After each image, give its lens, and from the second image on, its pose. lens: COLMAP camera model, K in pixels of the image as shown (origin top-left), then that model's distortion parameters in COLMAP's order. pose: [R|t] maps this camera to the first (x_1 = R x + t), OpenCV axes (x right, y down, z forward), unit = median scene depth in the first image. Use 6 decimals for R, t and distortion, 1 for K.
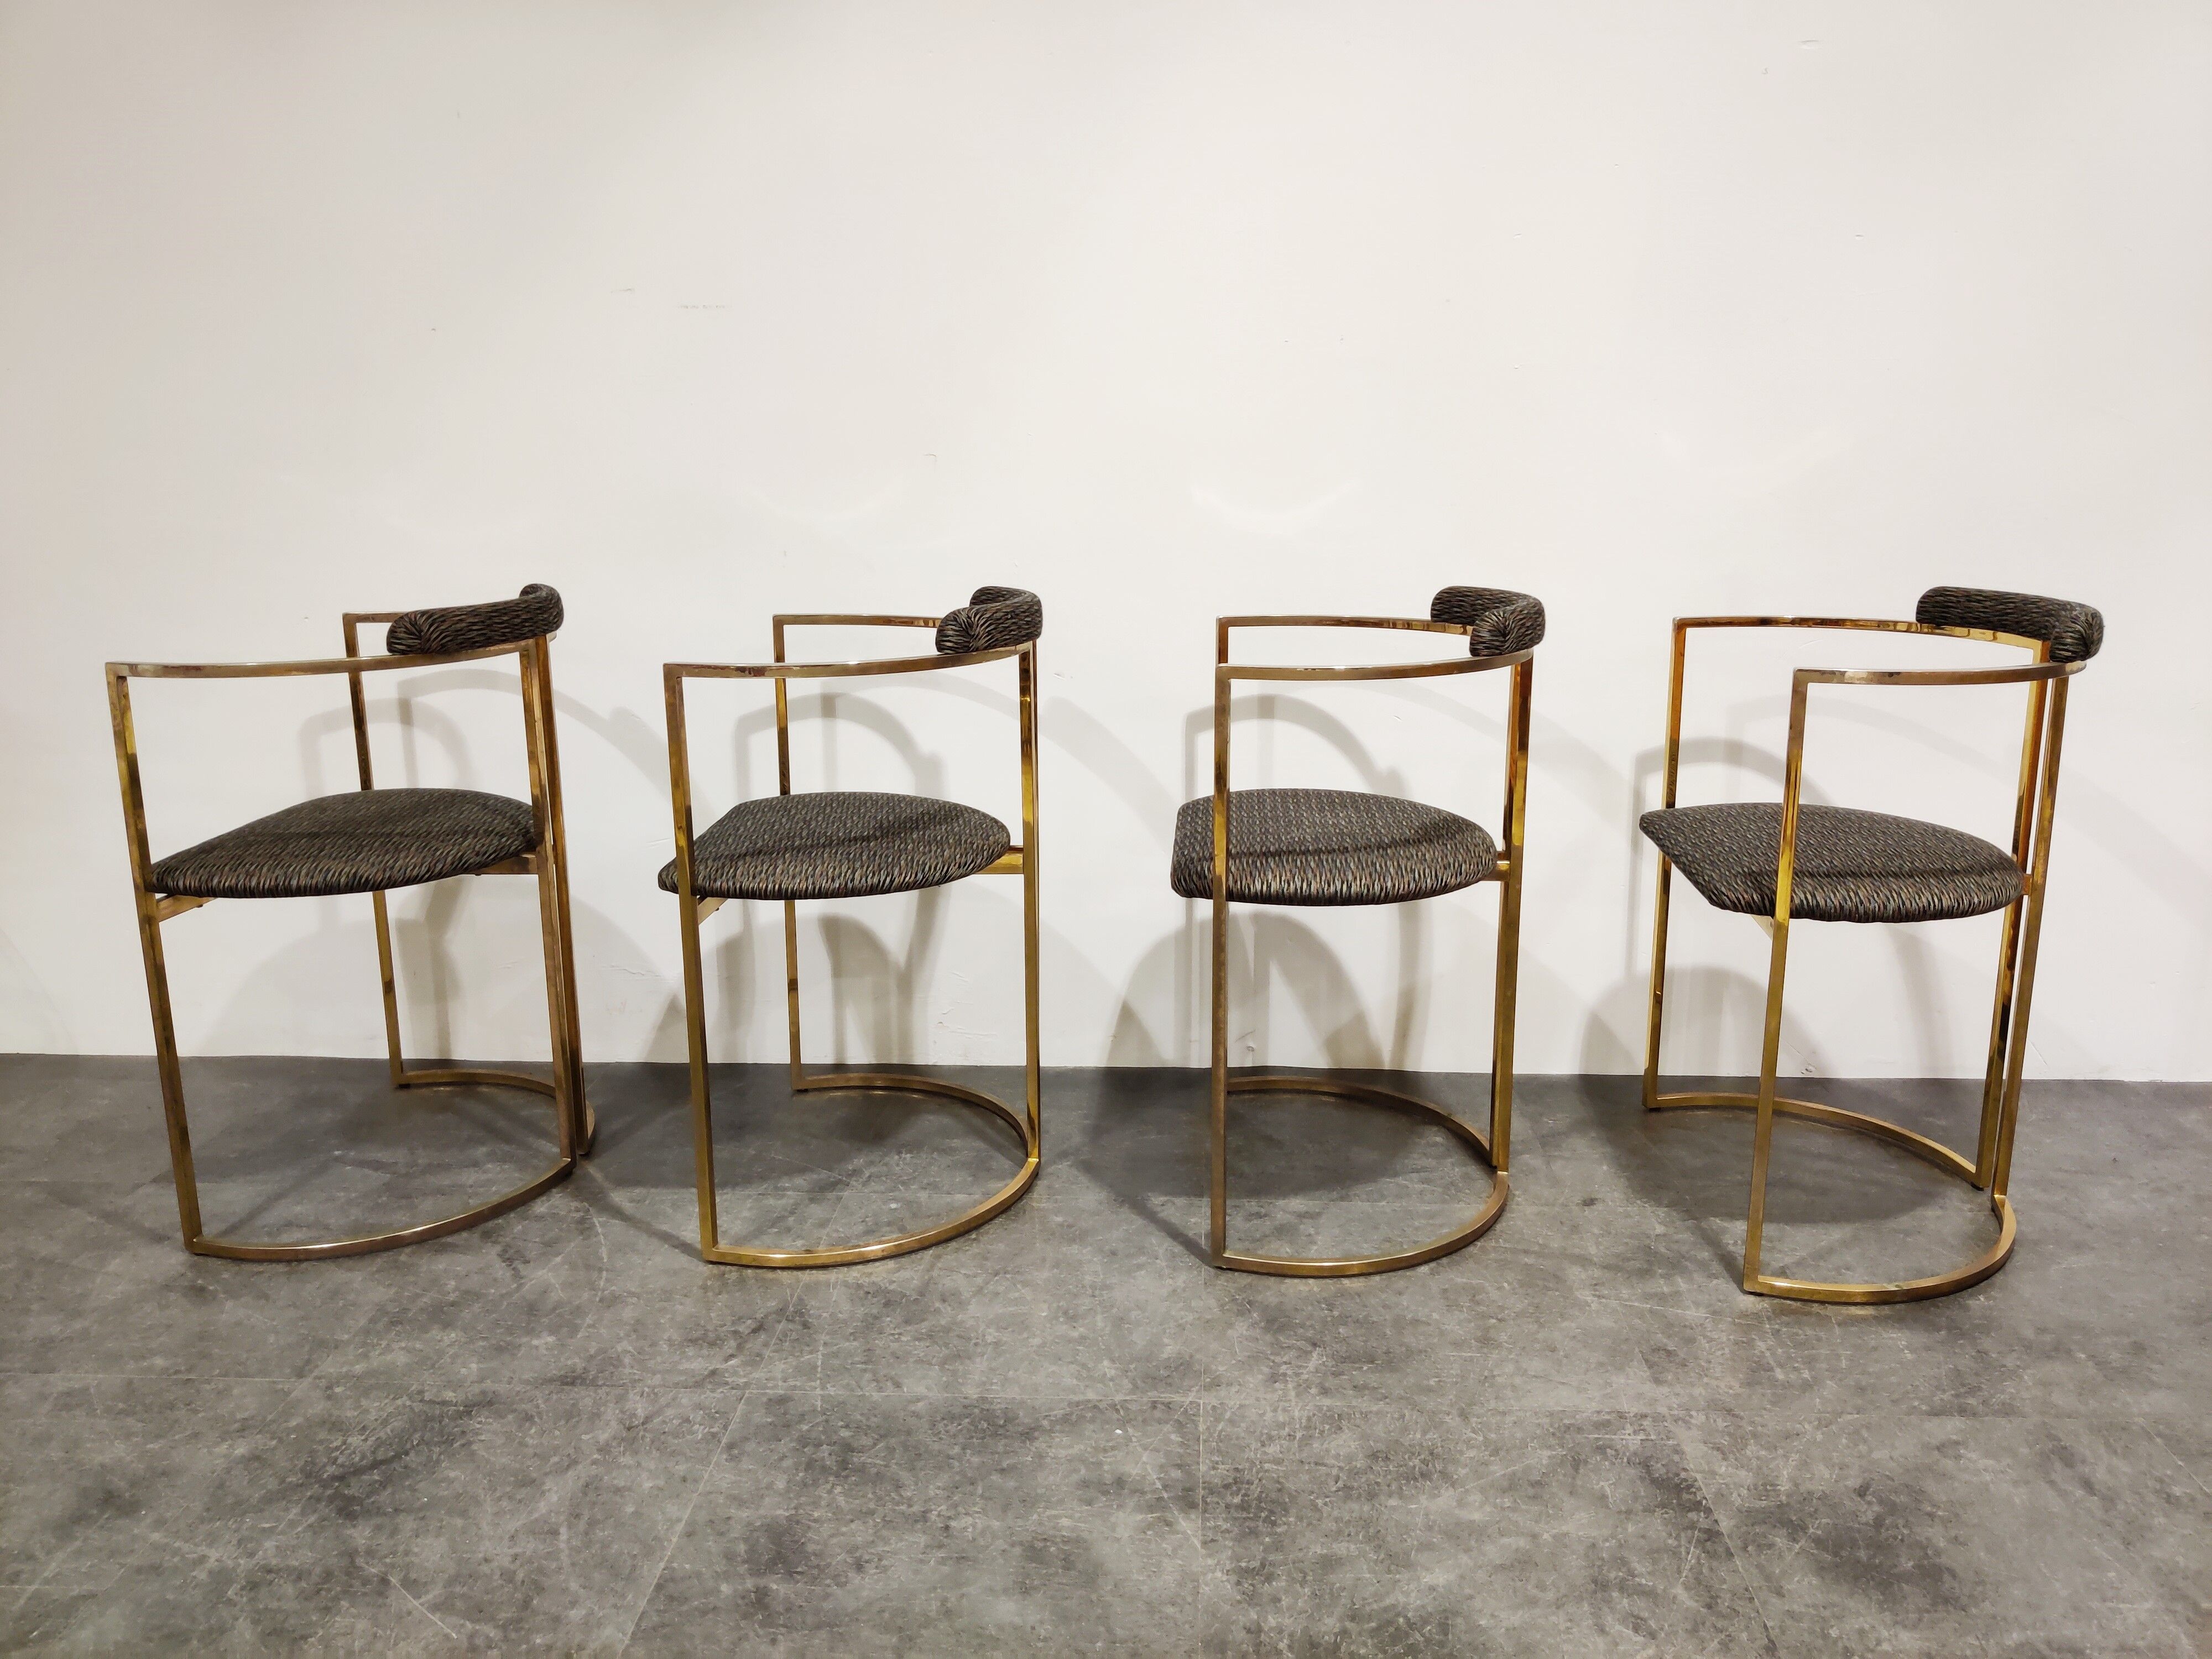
lens RADIAL K [[1683.0, 0, 1103.4], [0, 1683.0, 823.9], [0, 0, 1]] dist [-0.009646, 0.003069]
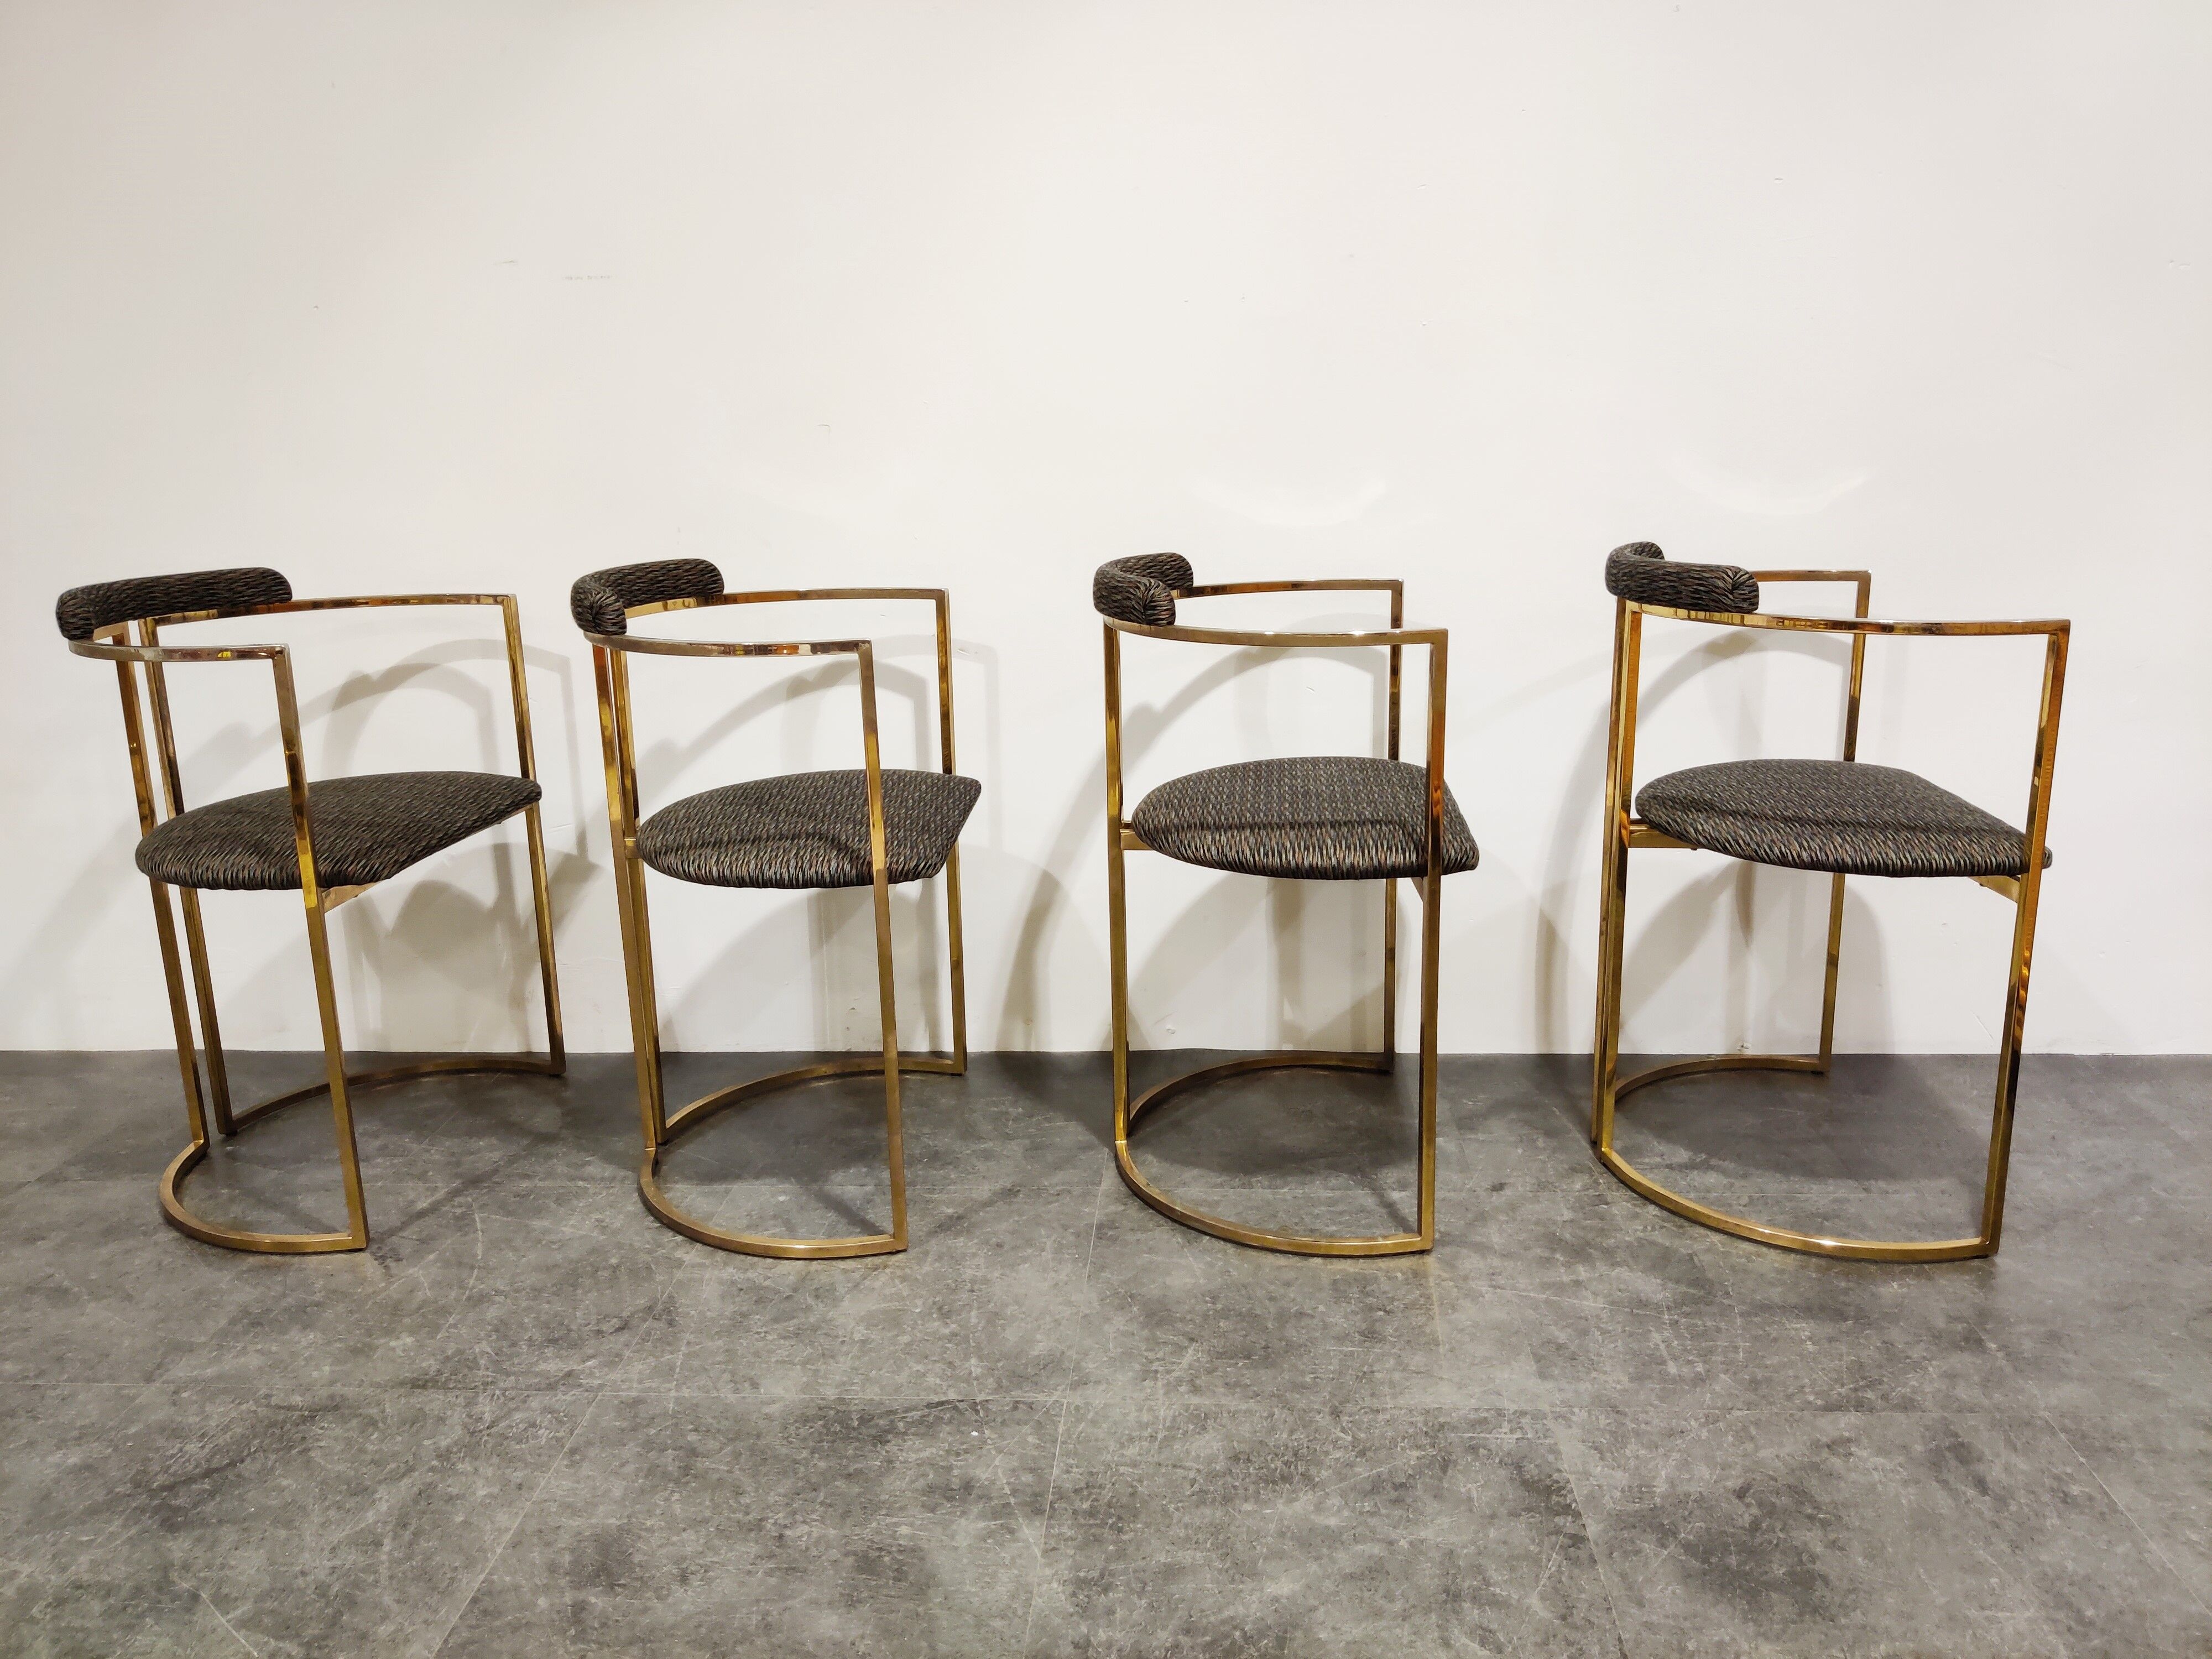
lens RADIAL K [[1683.0, 0, 1095.8], [0, 1683.0, 827.2], [0, 0, 1]] dist [-0.009646, 0.003069]
pose [[0.999735, -0.013900, -0.018348, 0.101475], [0.014179, 0.999785, 0.015129, 0.000245], [0.018134, -0.015386, 0.999717, 0.042843]]
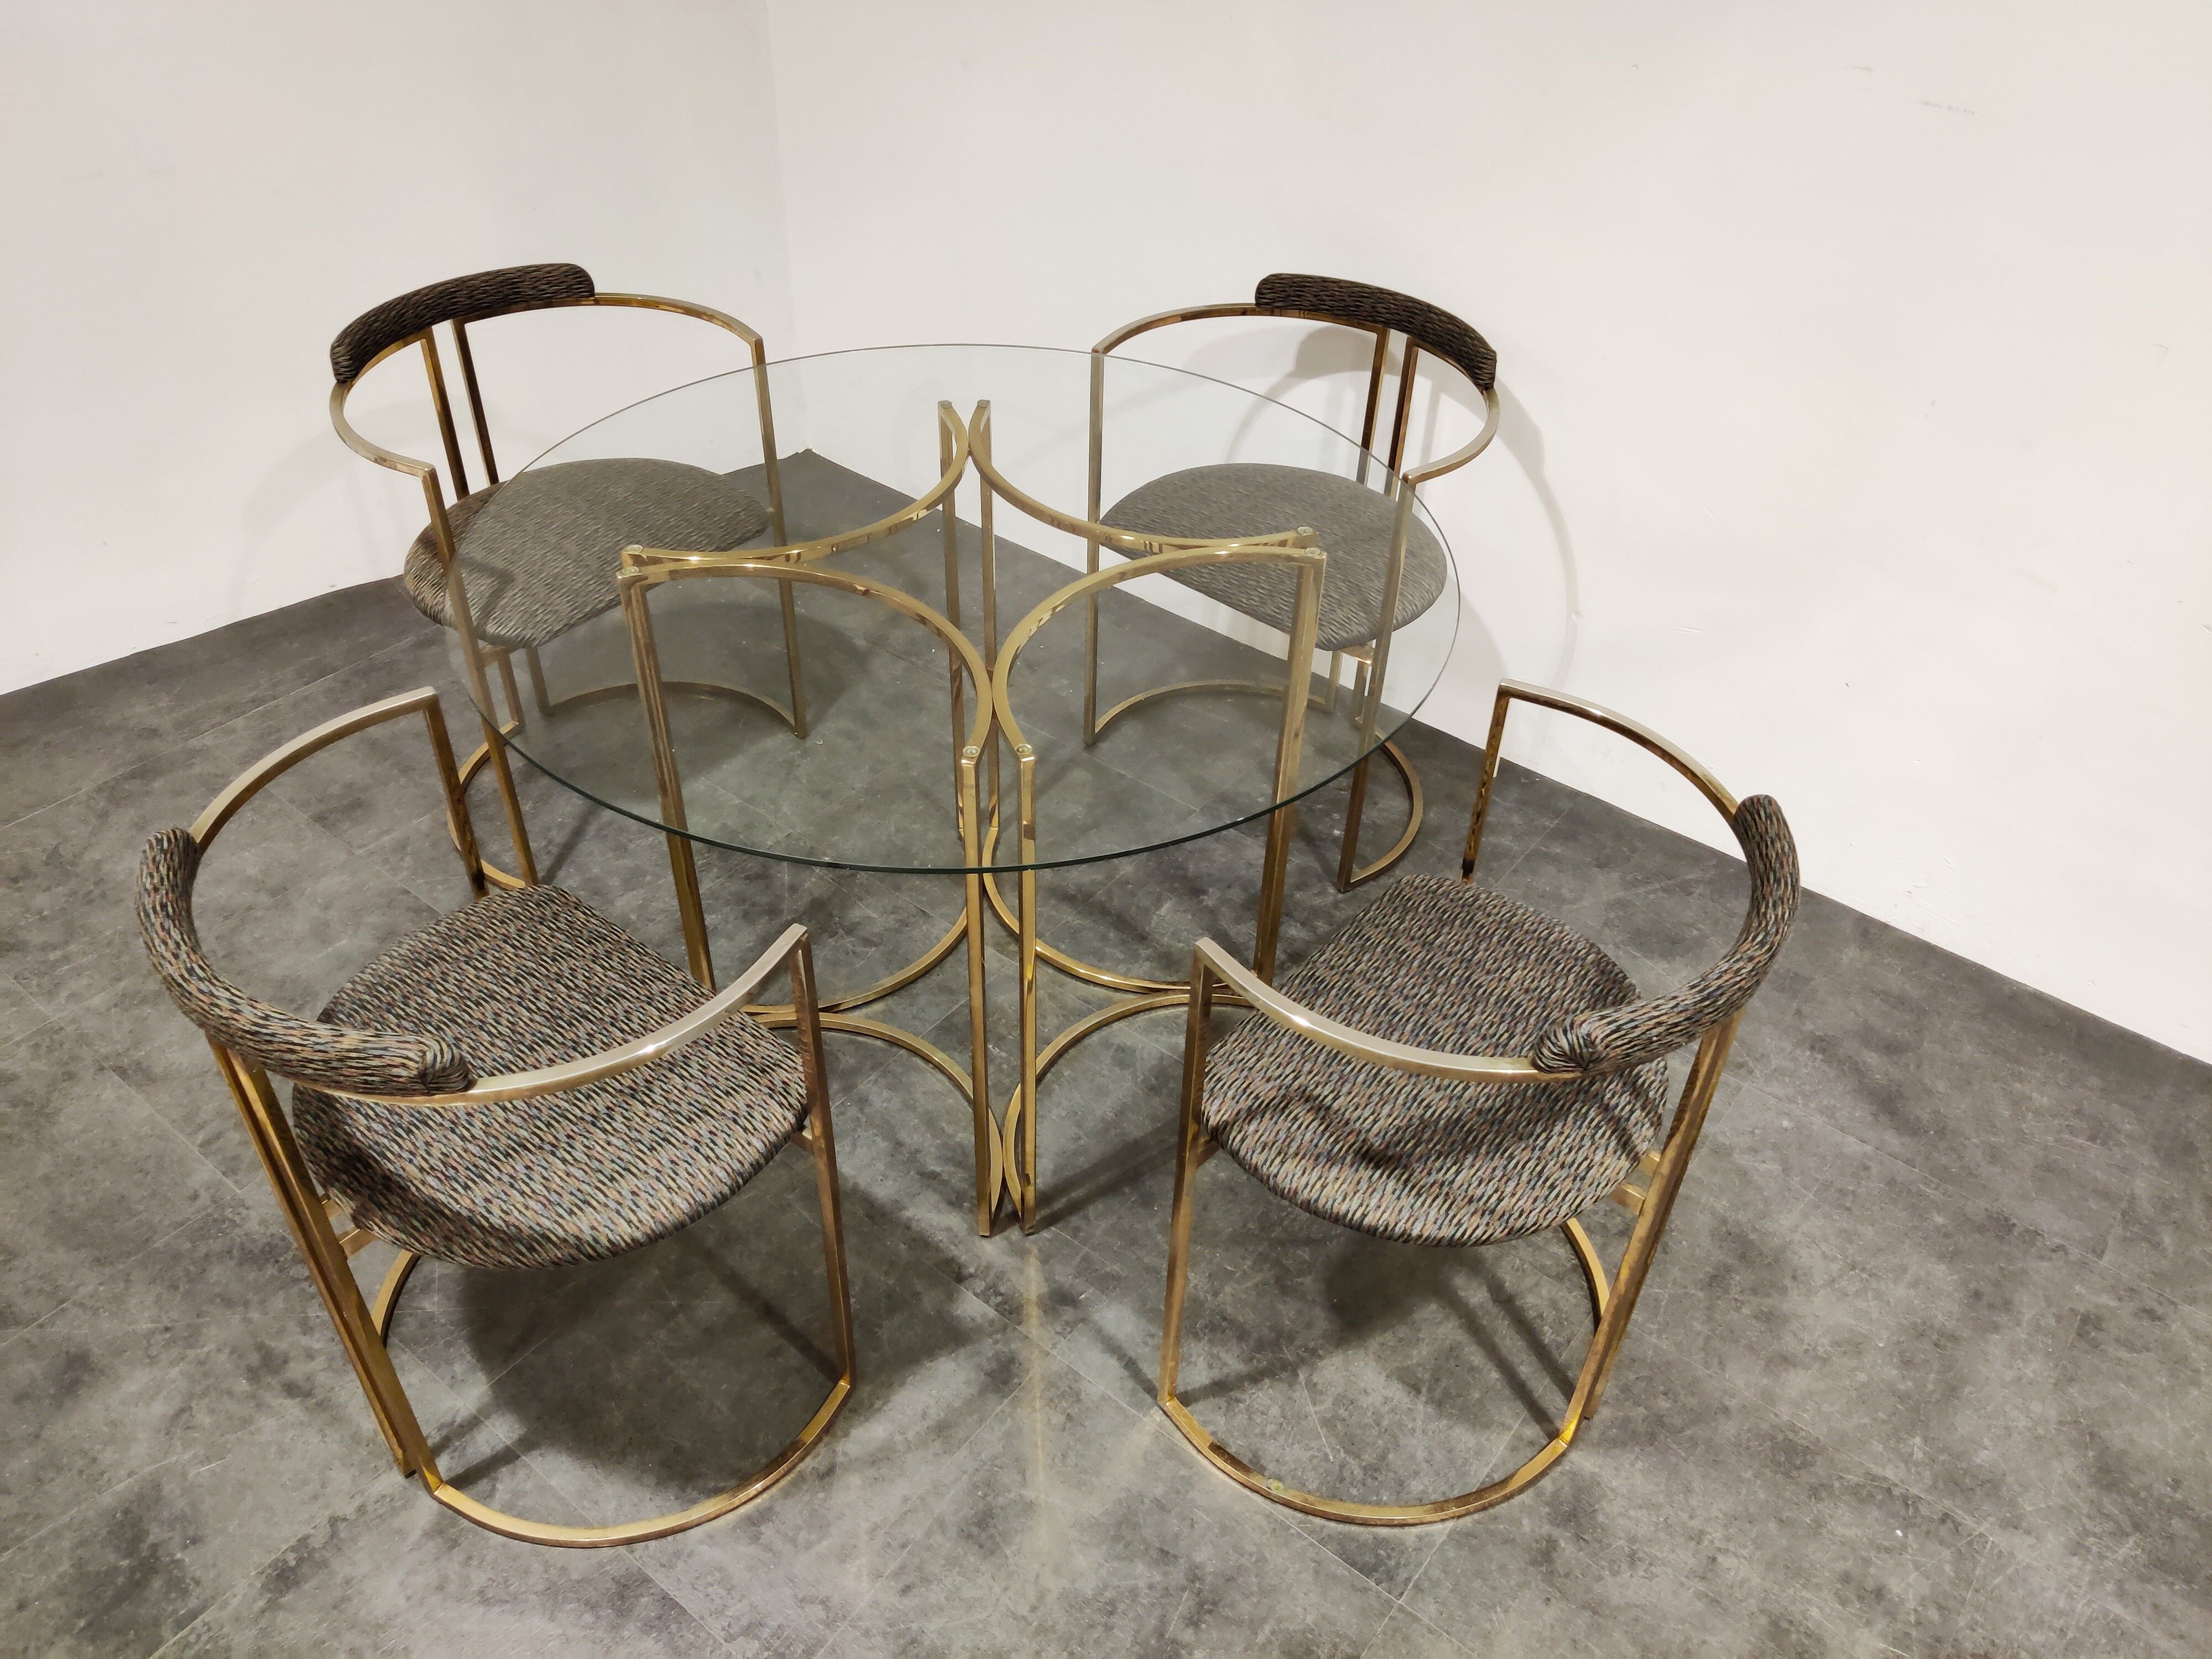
lens RADIAL K [[1683.0, 0, 1105.0], [0, 1683.0, 783.8], [0, 0, 1]] dist [-0.009646, 0.003069]
pose [[0.818027, 0.375304, -0.435867, -0.123185], [-0.157090, 0.874758, 0.458389, -0.496652], [0.553313, -0.306504, 0.774532, 0.005878]]
